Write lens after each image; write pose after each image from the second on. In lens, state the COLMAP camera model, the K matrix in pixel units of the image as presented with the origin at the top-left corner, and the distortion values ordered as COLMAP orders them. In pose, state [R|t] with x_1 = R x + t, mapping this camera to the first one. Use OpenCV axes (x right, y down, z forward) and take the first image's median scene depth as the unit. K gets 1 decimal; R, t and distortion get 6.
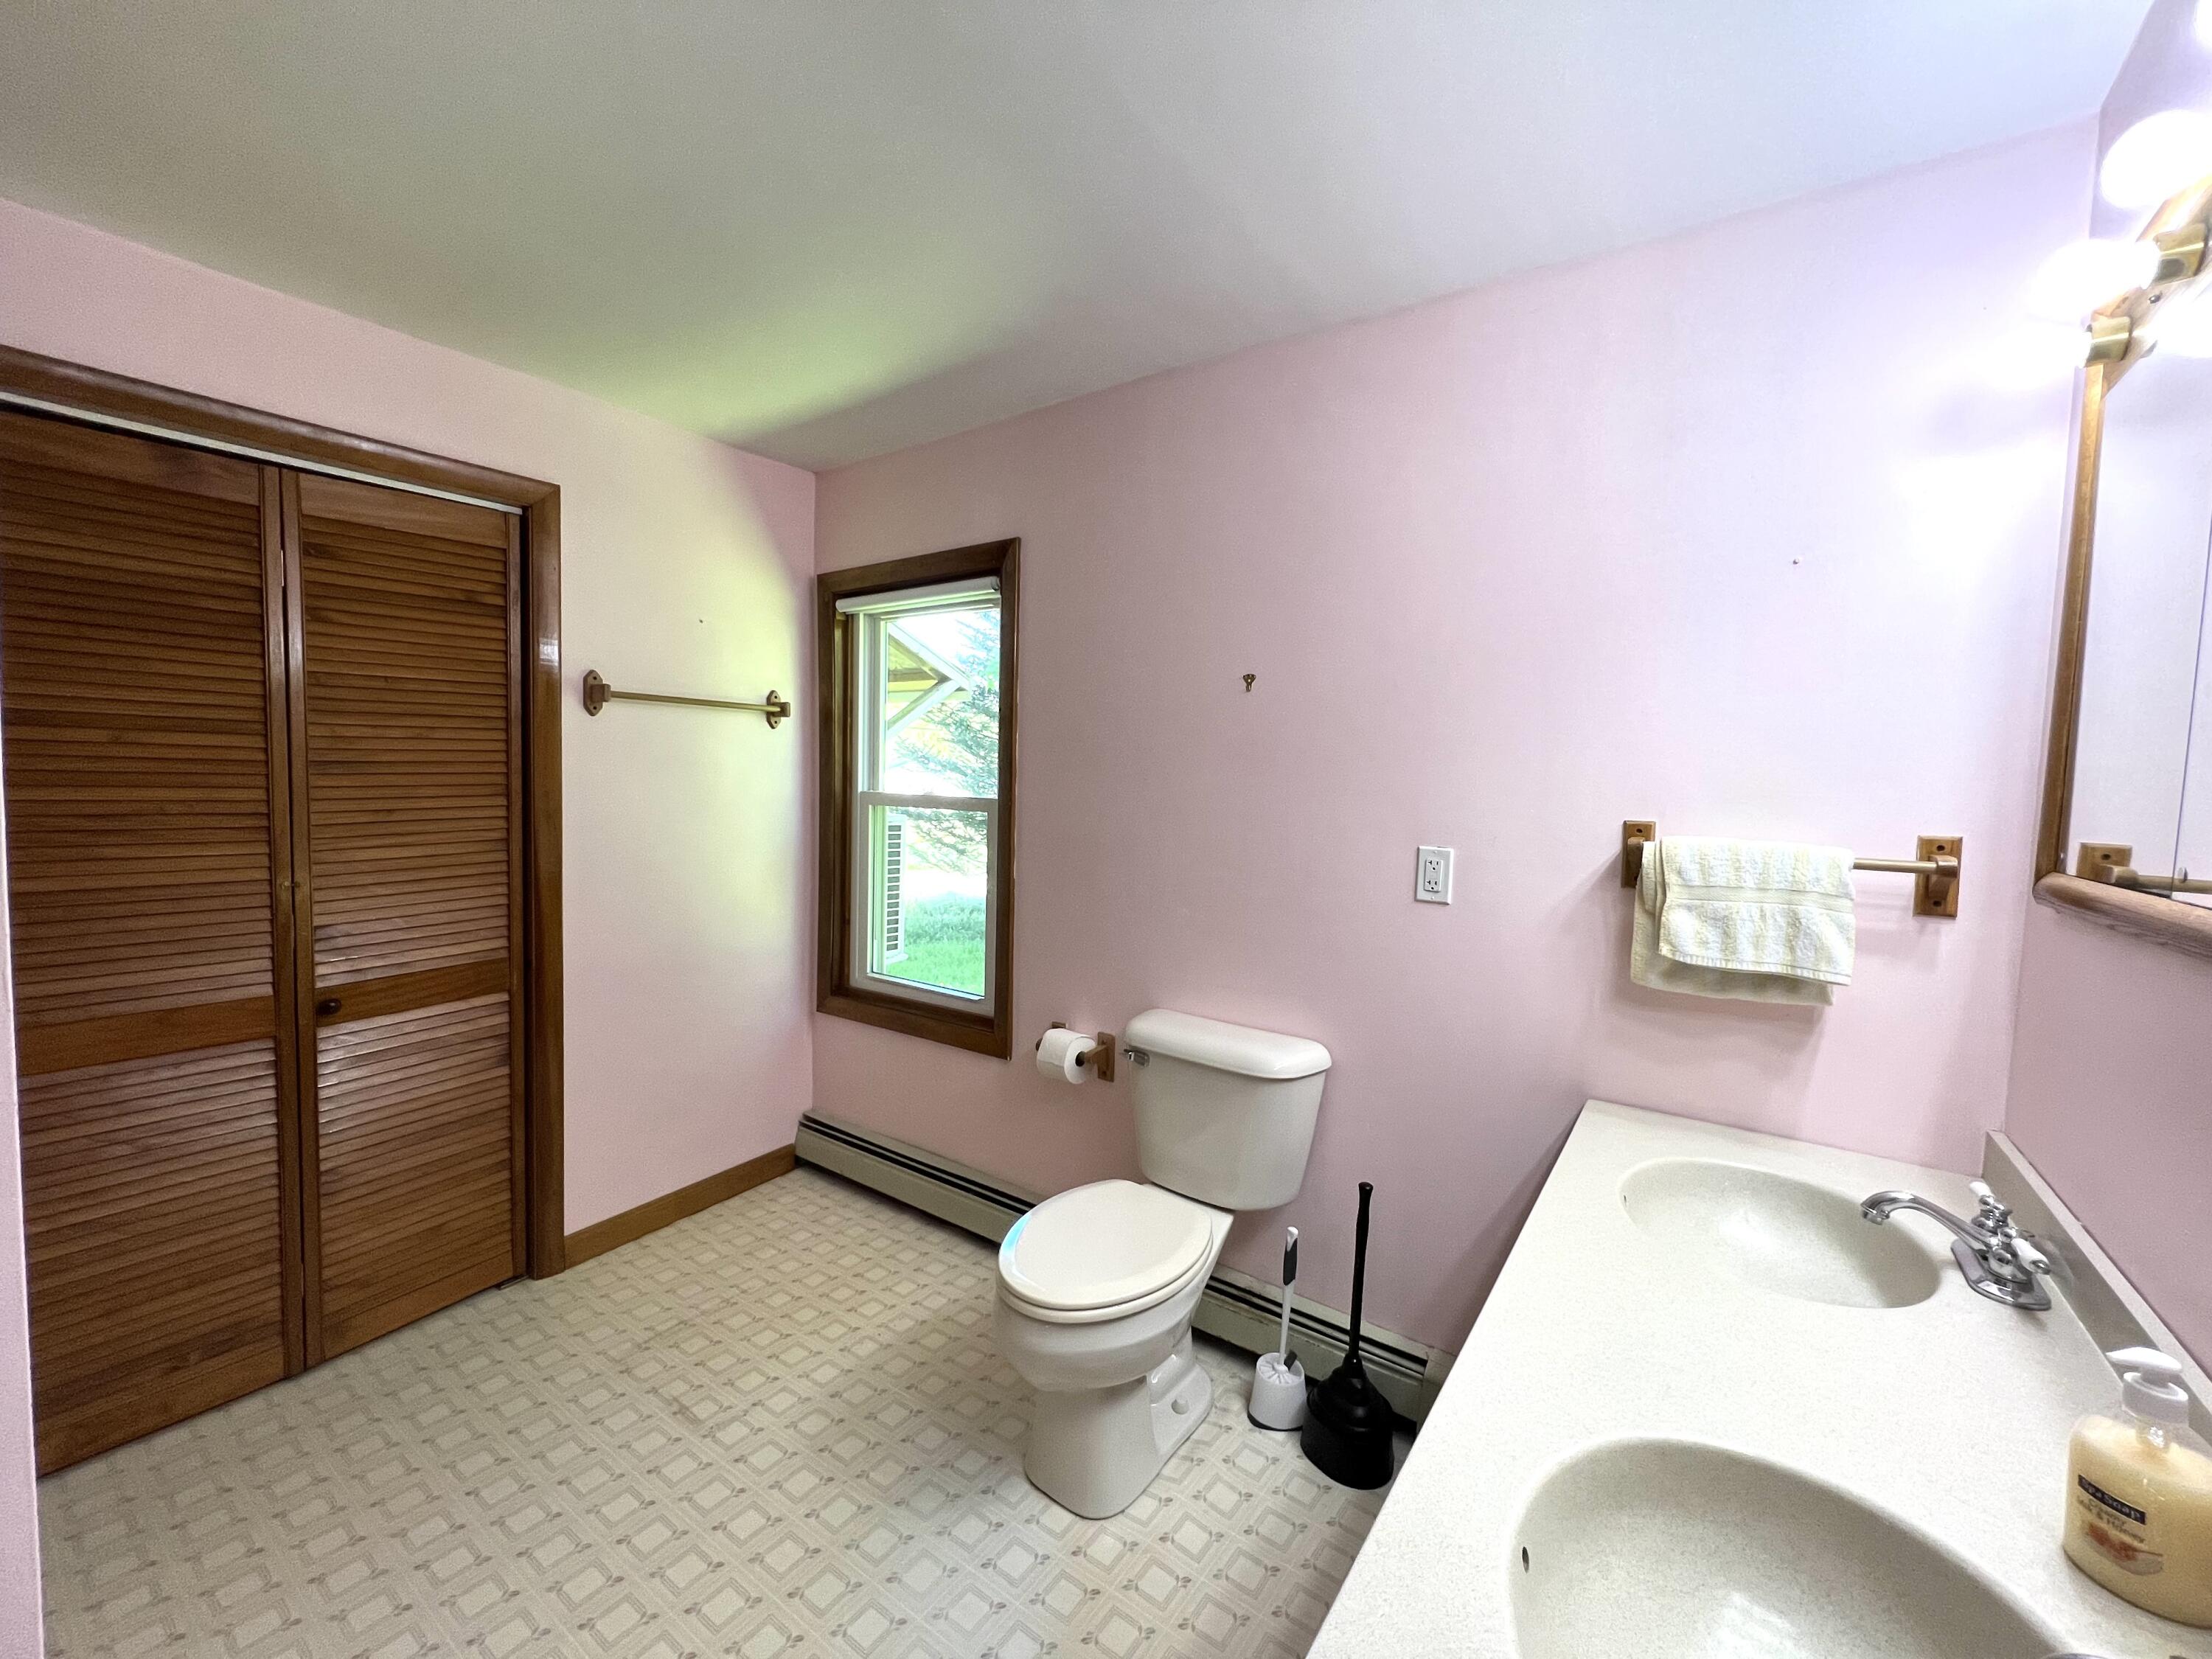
lens RADIAL K [[888.6, 0, 1112.7], [0, 888.6, 828.5], [0, 0, 1]] dist [0.000868, 0.000115]
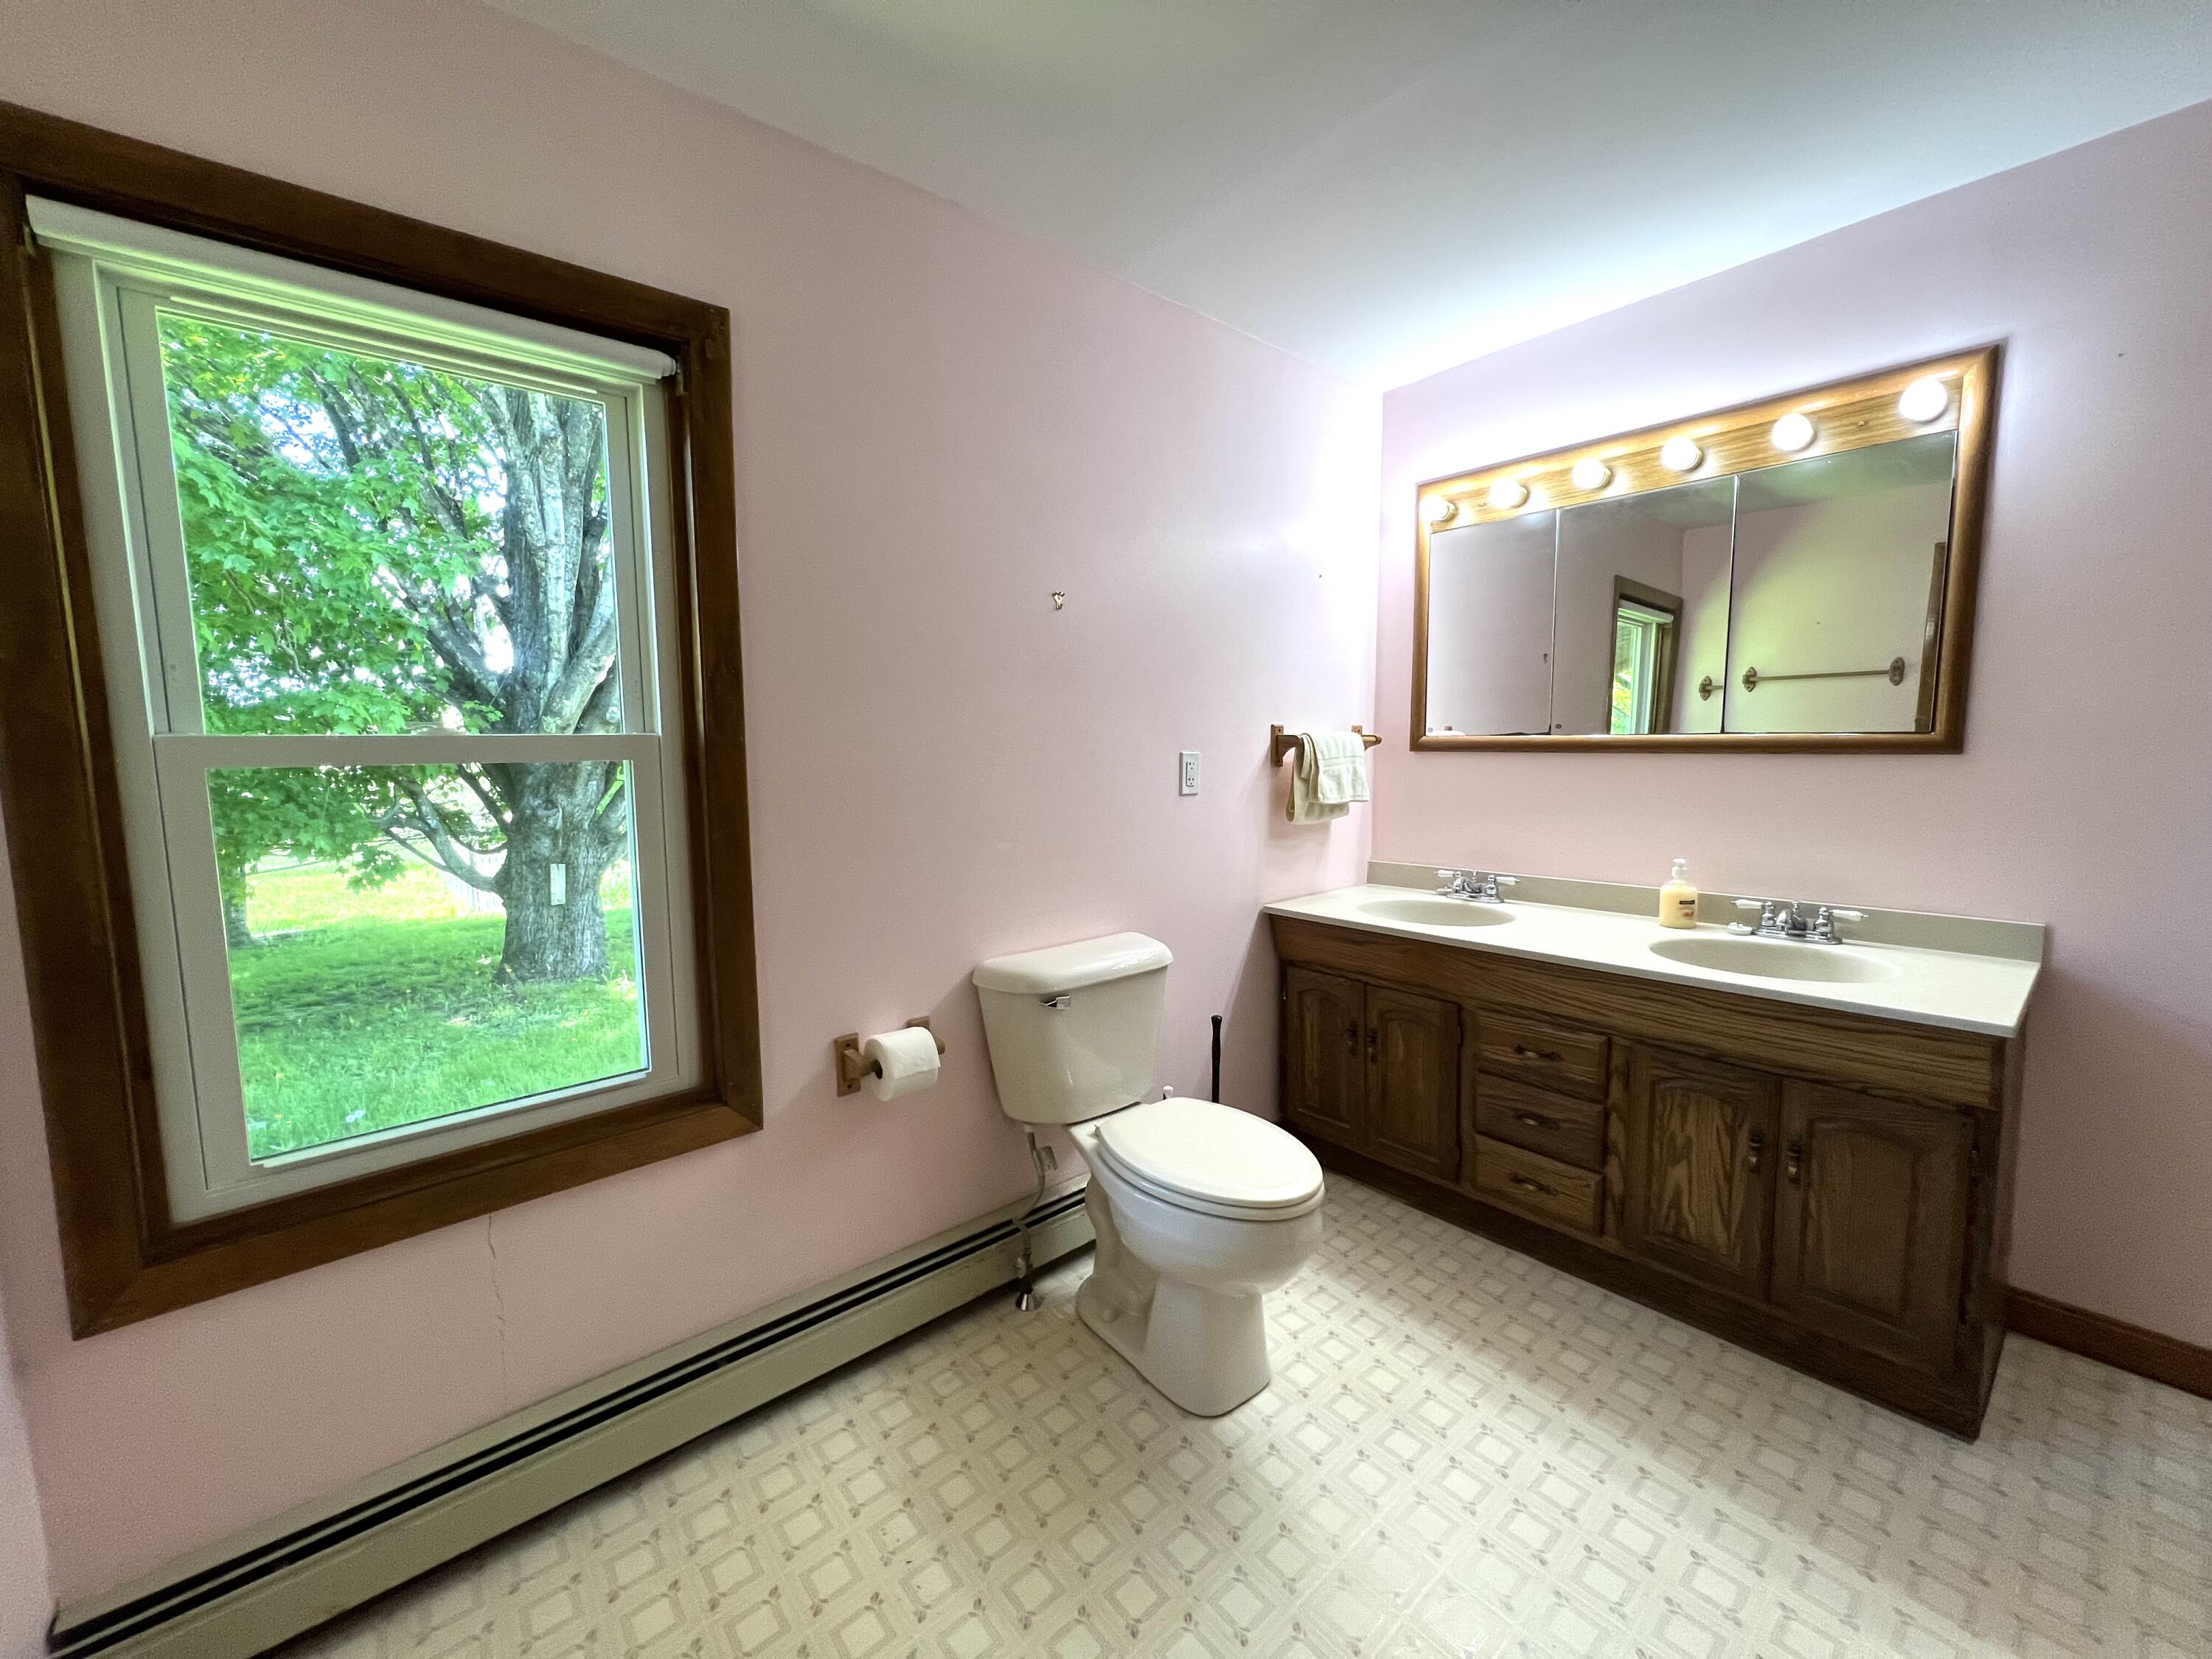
lens RADIAL K [[878.3, 0, 1107.1], [0, 878.3, 833.9], [0, 0, 1]] dist [-0.000671, -0.000145]
pose [[0.245293, -0.140261, 0.959249, -0.721990], [0.074441, 0.989282, 0.125617, -0.024132], [-0.966587, 0.040594, 0.253105, 0.637185]]
